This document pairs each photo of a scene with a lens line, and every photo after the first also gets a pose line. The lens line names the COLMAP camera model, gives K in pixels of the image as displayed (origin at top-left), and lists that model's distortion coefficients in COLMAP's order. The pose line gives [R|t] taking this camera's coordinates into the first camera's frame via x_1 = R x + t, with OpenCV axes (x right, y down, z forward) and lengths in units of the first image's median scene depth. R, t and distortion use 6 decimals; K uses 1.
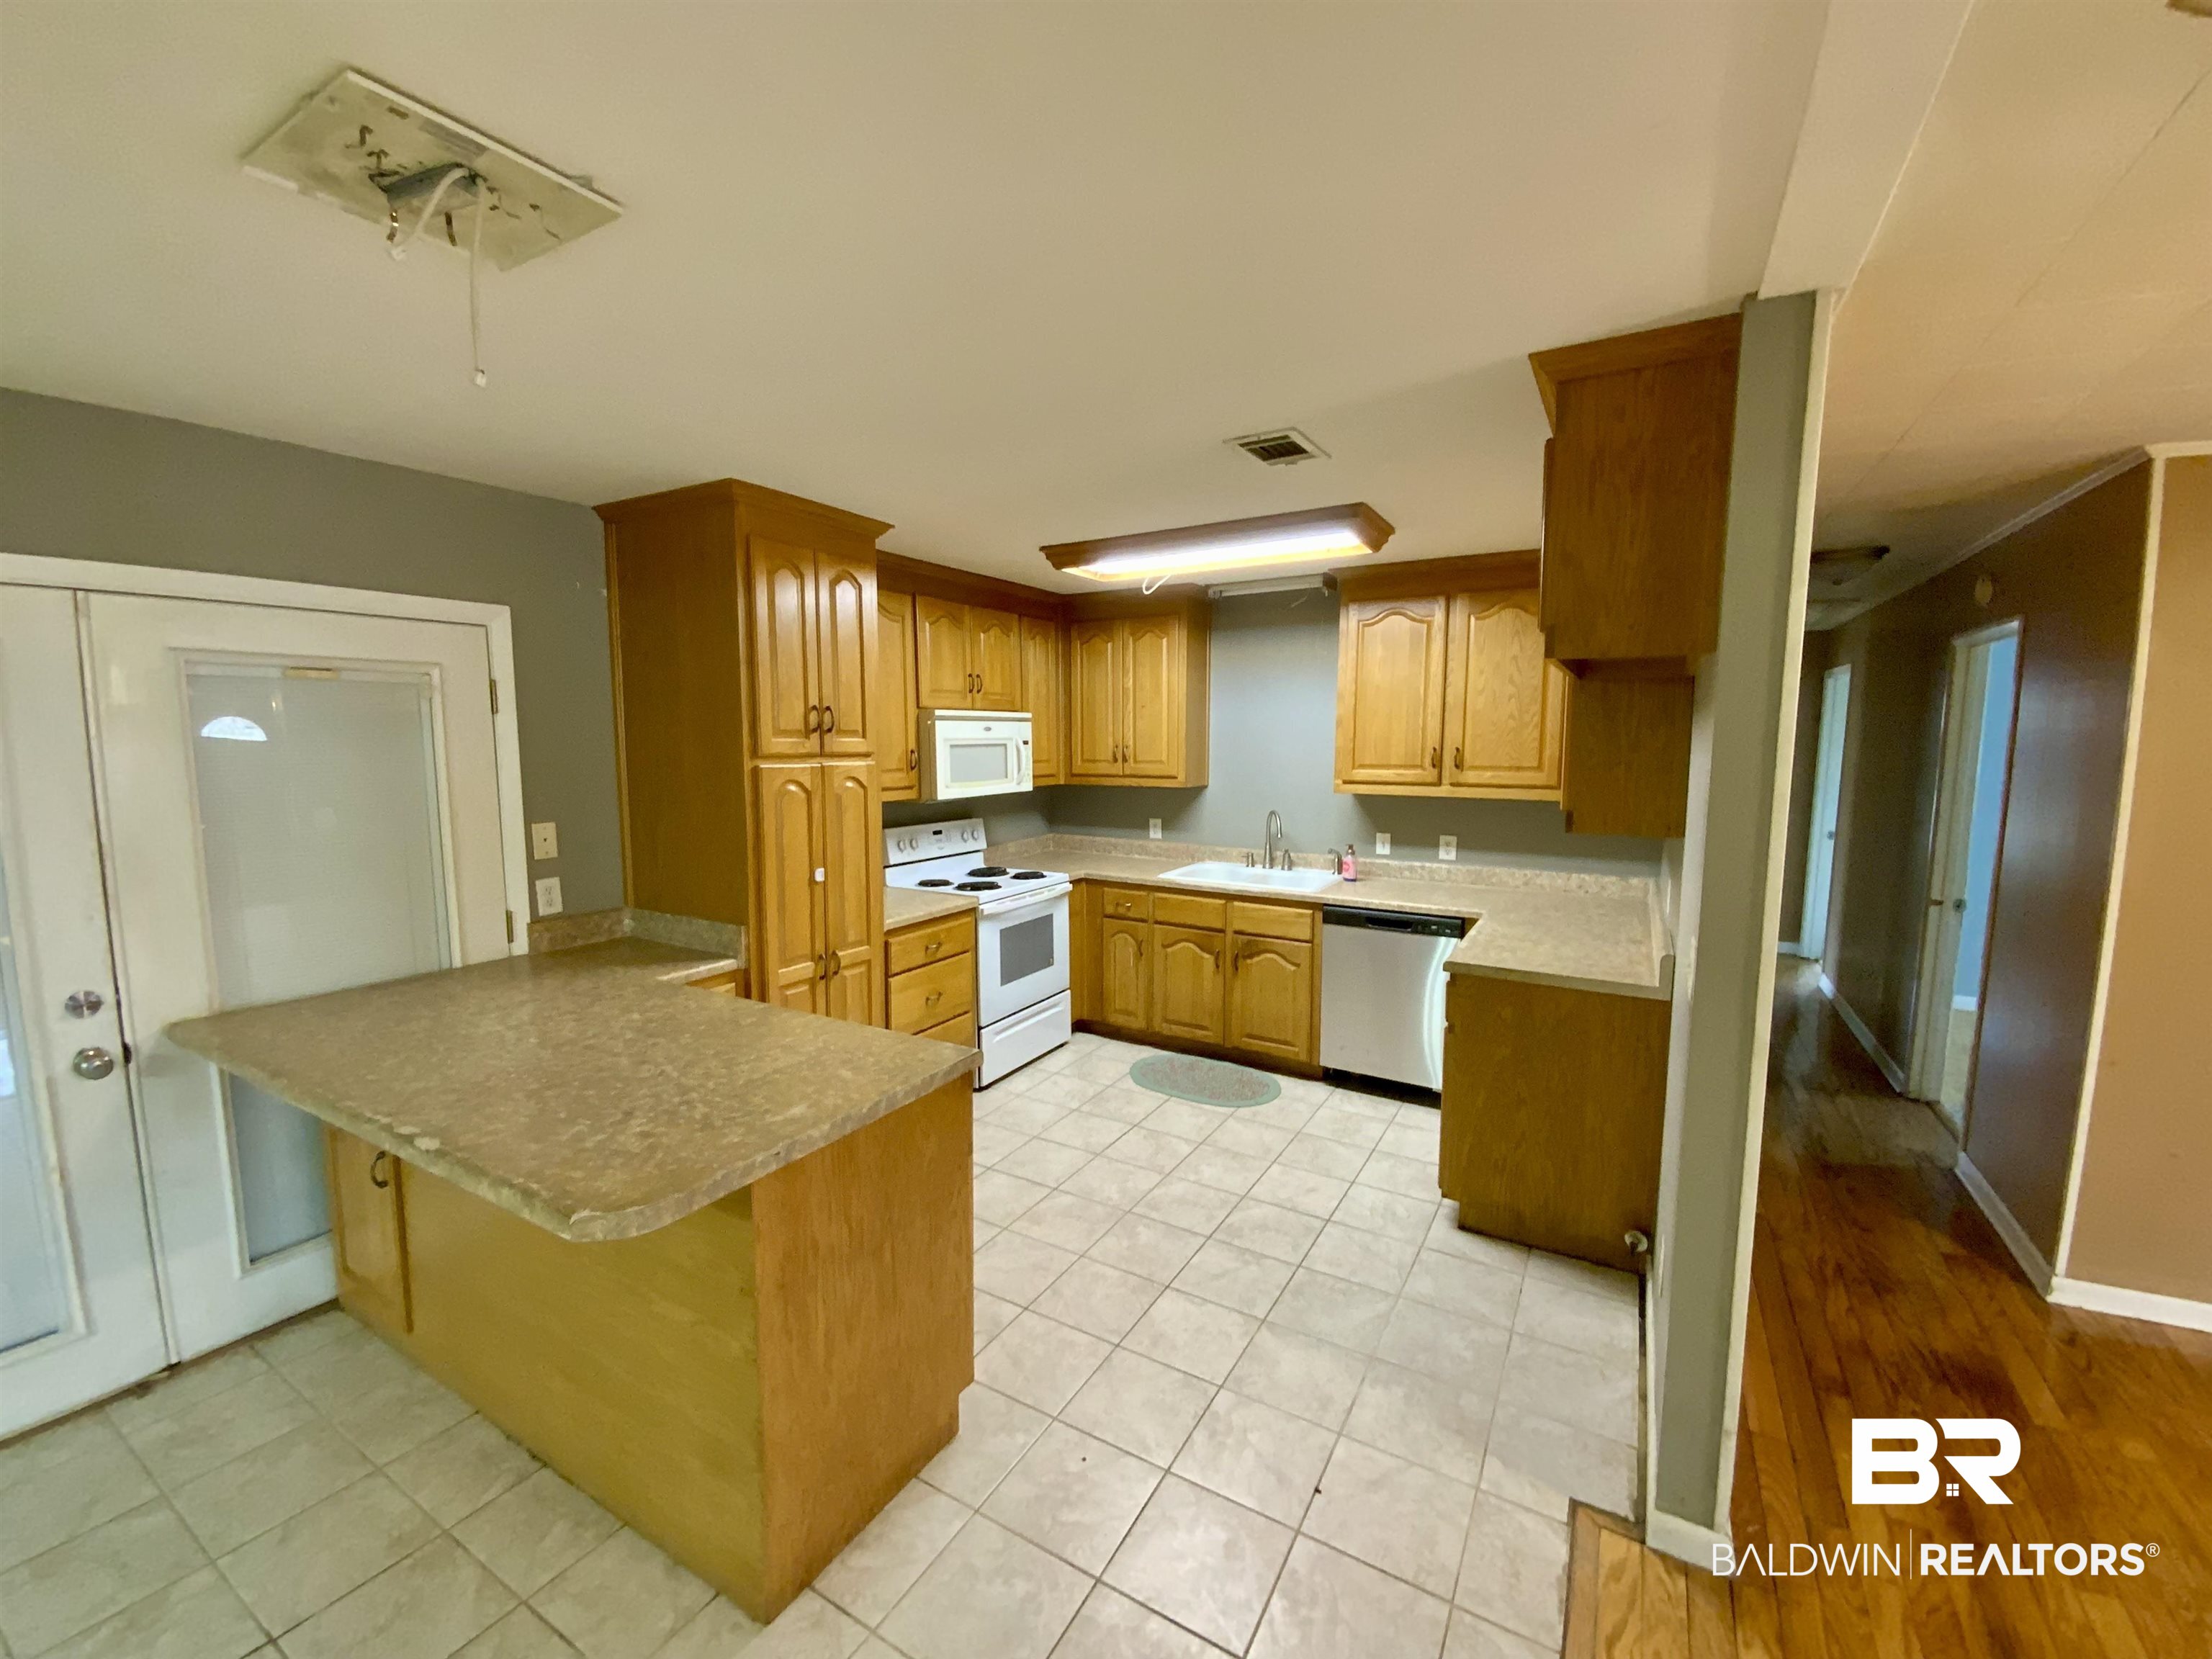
lens RADIAL K [[903.0, 0, 1099.9], [0, 903.0, 829.6], [0, 0, 1]] dist [0.003756, -0.007025]
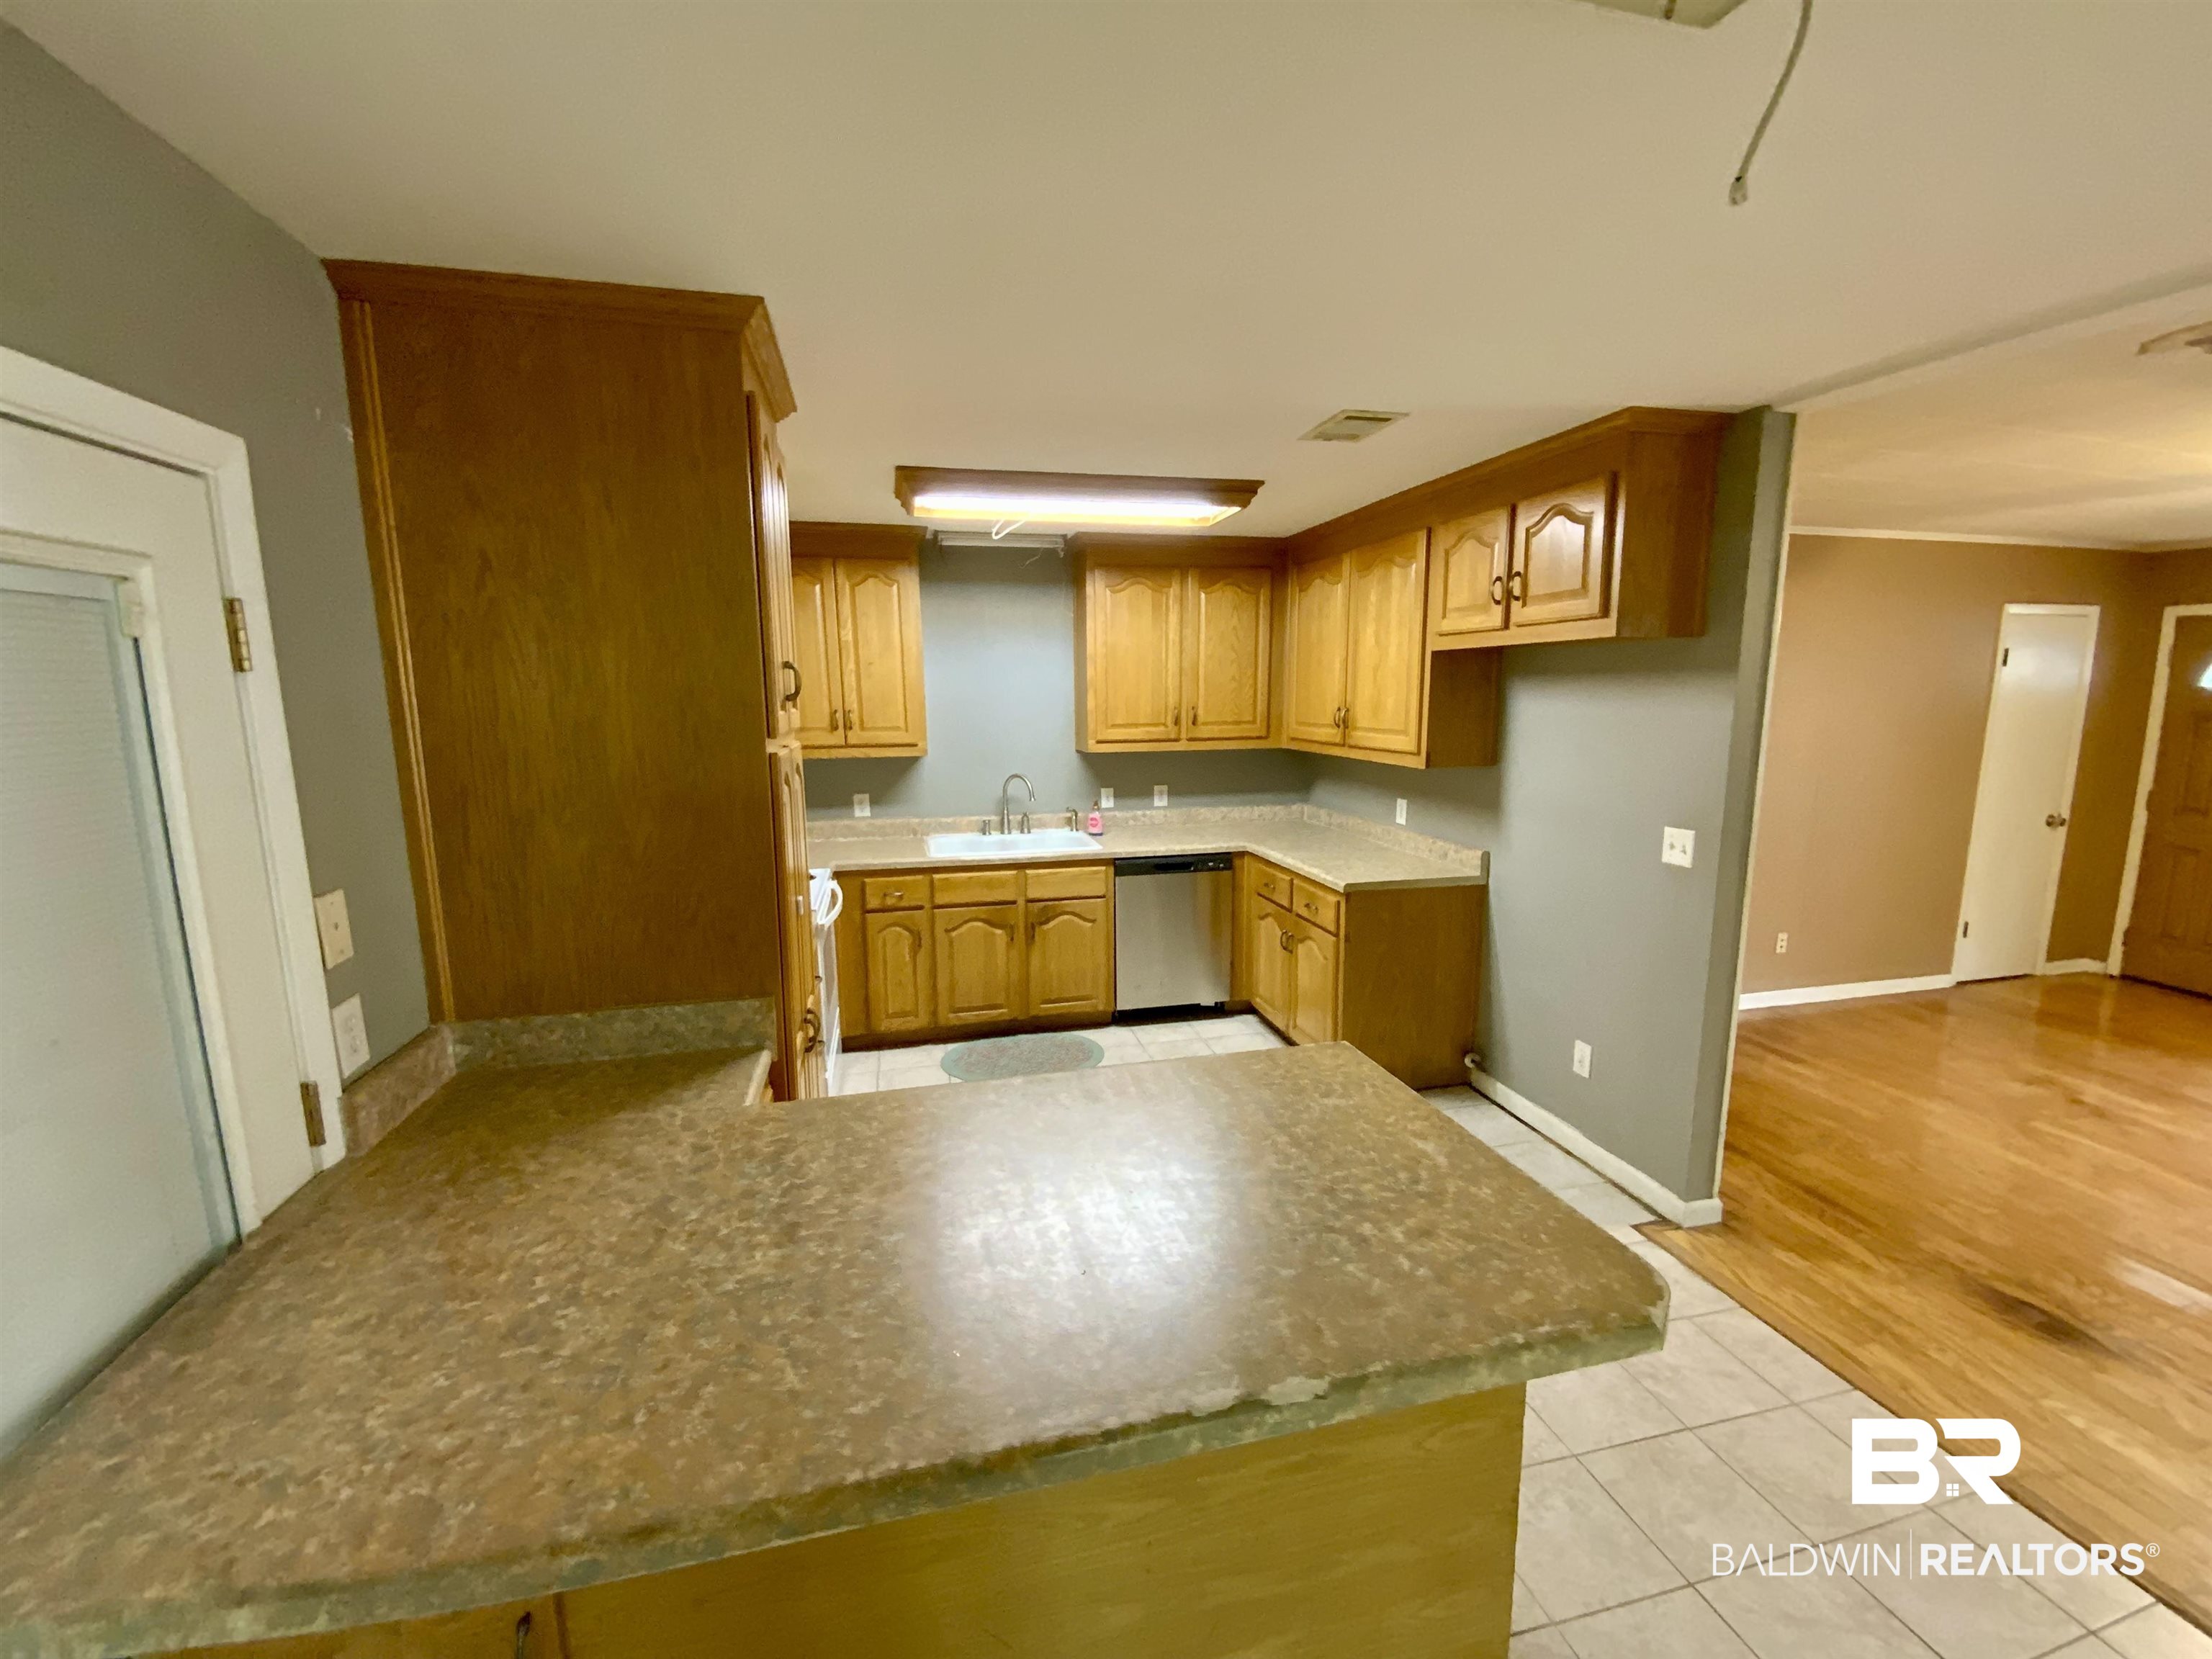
lens RADIAL K [[903.0, 0, 1104.1], [0, 903.0, 832.3], [0, 0, 1]] dist [0.003756, -0.007025]
pose [[0.716883, -0.115285, 0.687596, -0.449992], [0.082485, 0.993332, 0.080547, -0.031439], [-0.692297, -0.001026, 0.721612, 0.241750]]
